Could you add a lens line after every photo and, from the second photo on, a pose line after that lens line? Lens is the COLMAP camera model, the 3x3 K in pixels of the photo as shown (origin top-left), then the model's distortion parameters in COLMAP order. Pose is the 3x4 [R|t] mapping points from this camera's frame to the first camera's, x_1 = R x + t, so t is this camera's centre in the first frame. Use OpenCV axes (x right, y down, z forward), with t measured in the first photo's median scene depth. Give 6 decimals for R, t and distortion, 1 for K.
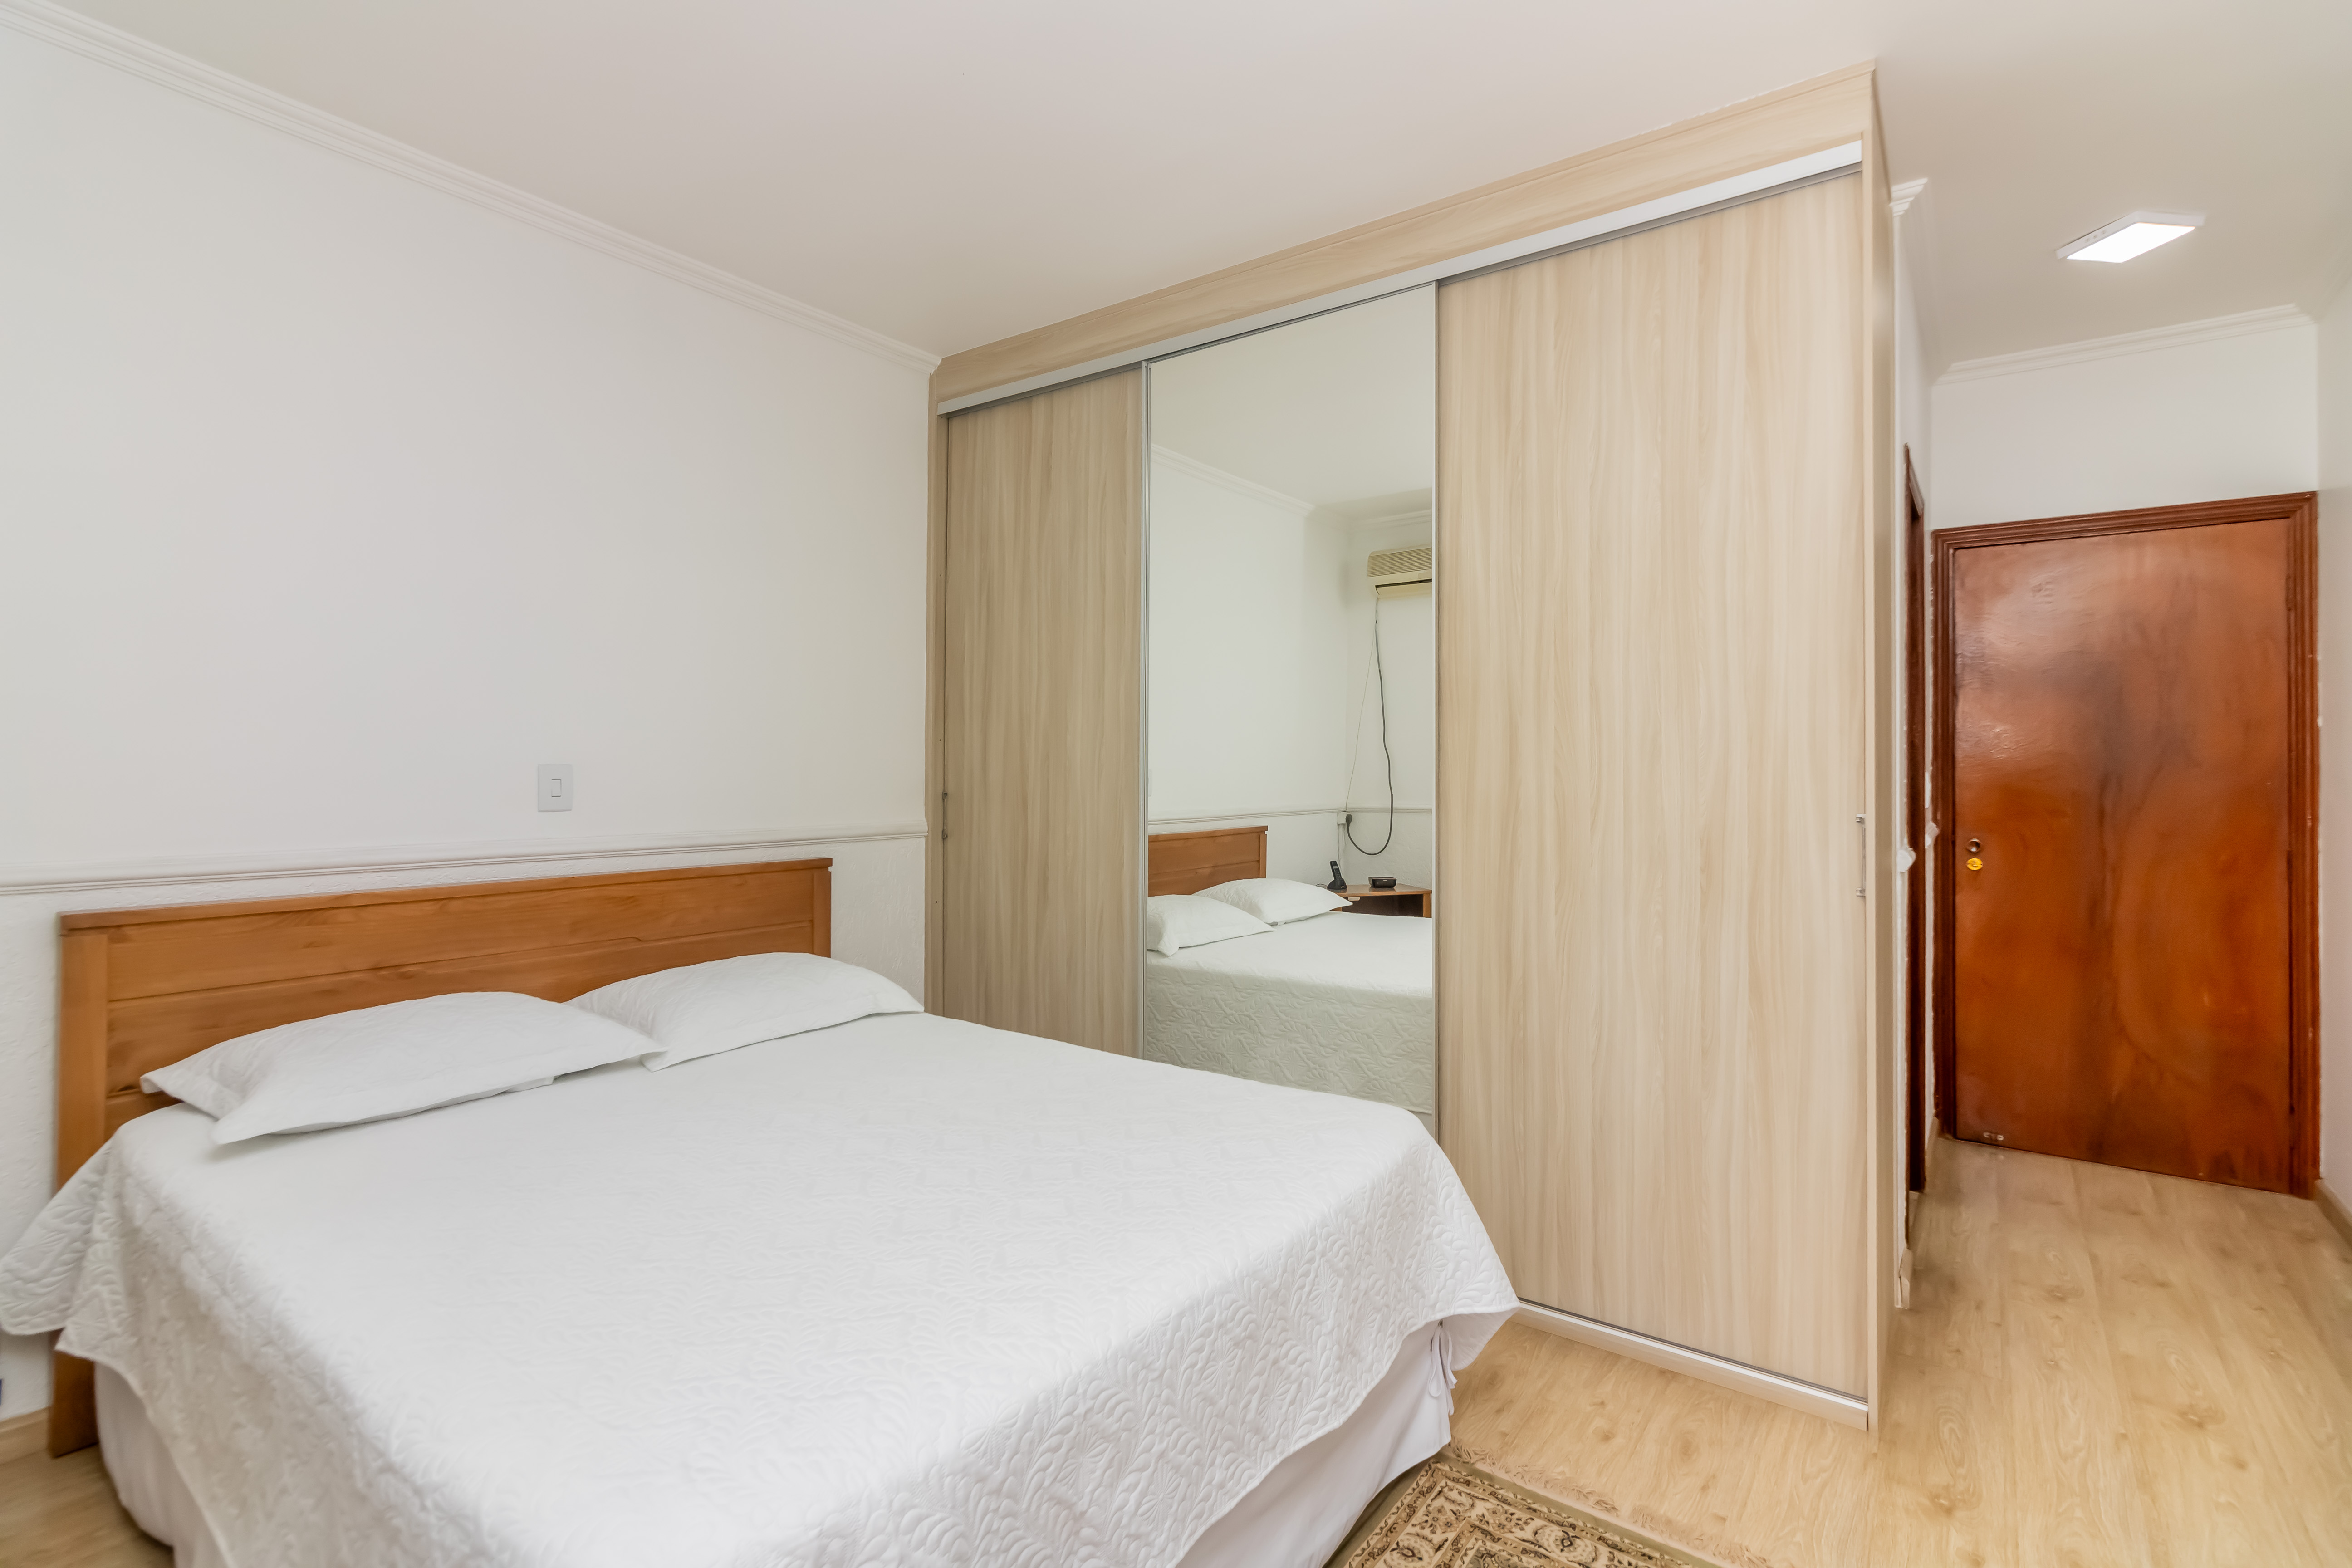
lens RADIAL K [[1093.5, 0, 1162.1], [0, 1093.5, 788.0], [0, 0, 1]] dist [-0.004617, 0.000851]
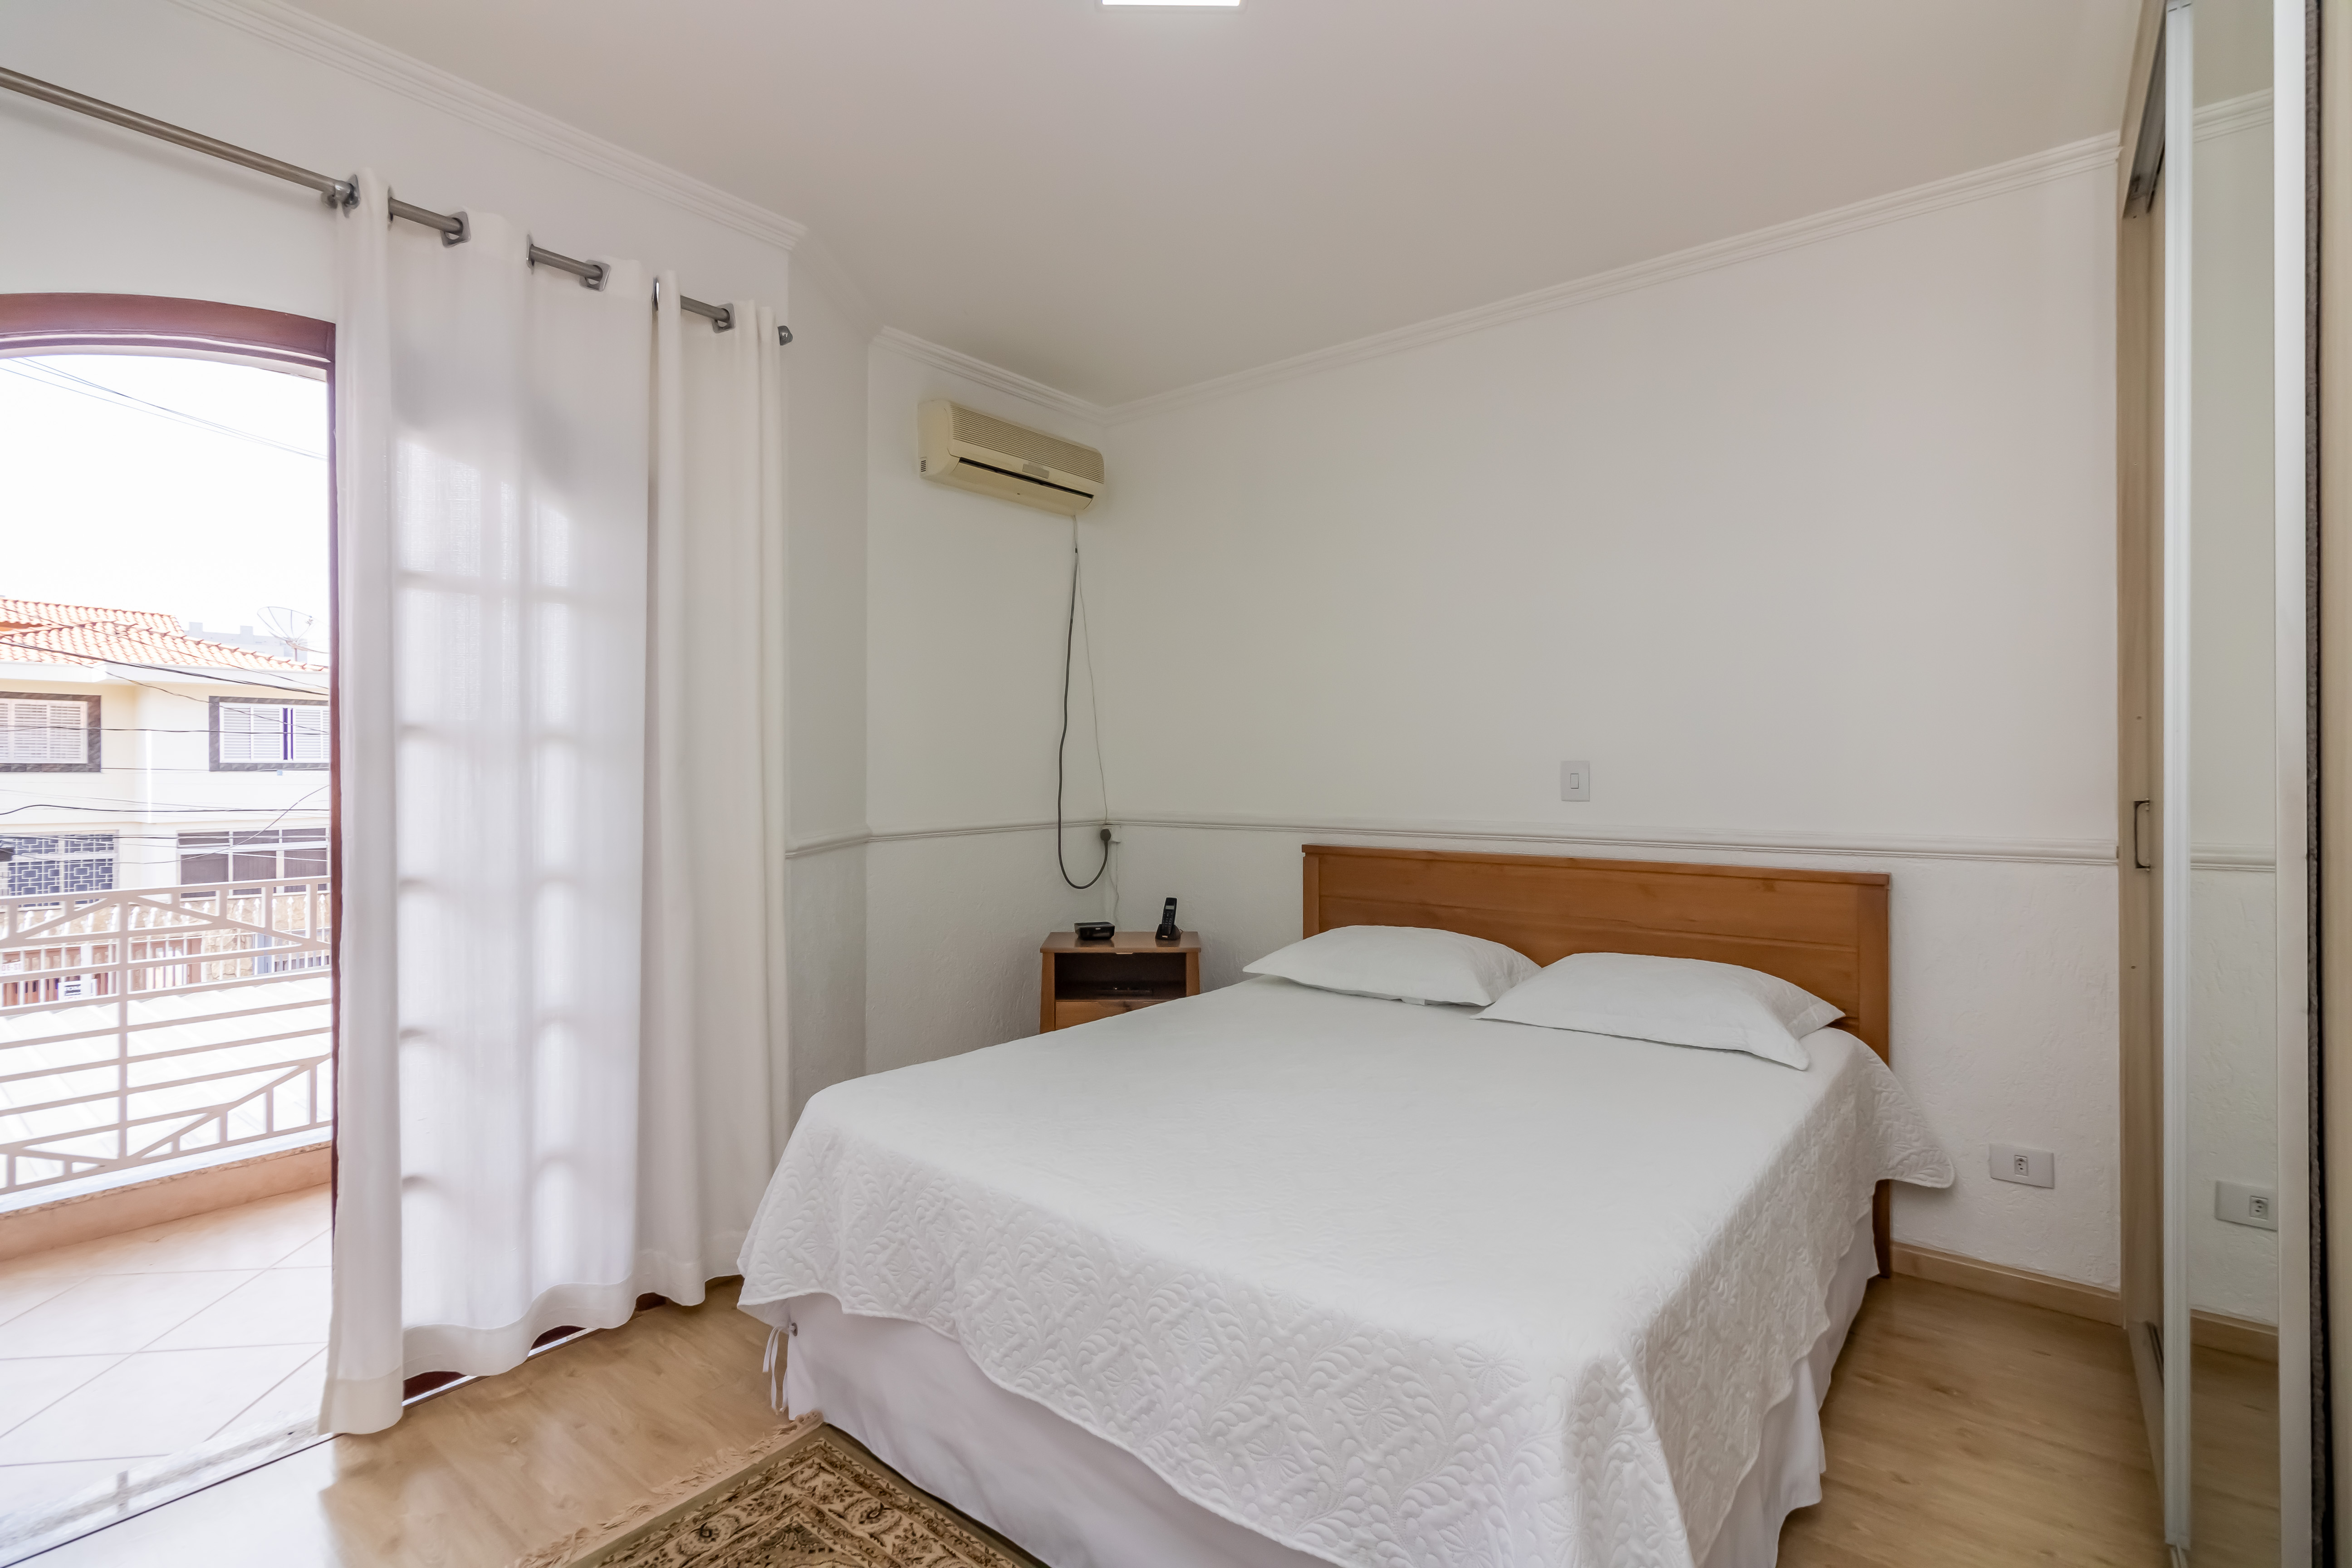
lens RADIAL K [[1093.5, 0, 1172.8], [0, 1093.5, 760.5], [0, 0, 1]] dist [-0.004617, 0.000851]
pose [[-0.031828, 0.001306, -0.999492, 1.091224], [-0.007502, 0.999971, 0.001546, -0.036134], [0.999465, 0.007547, -0.031818, 1.025918]]
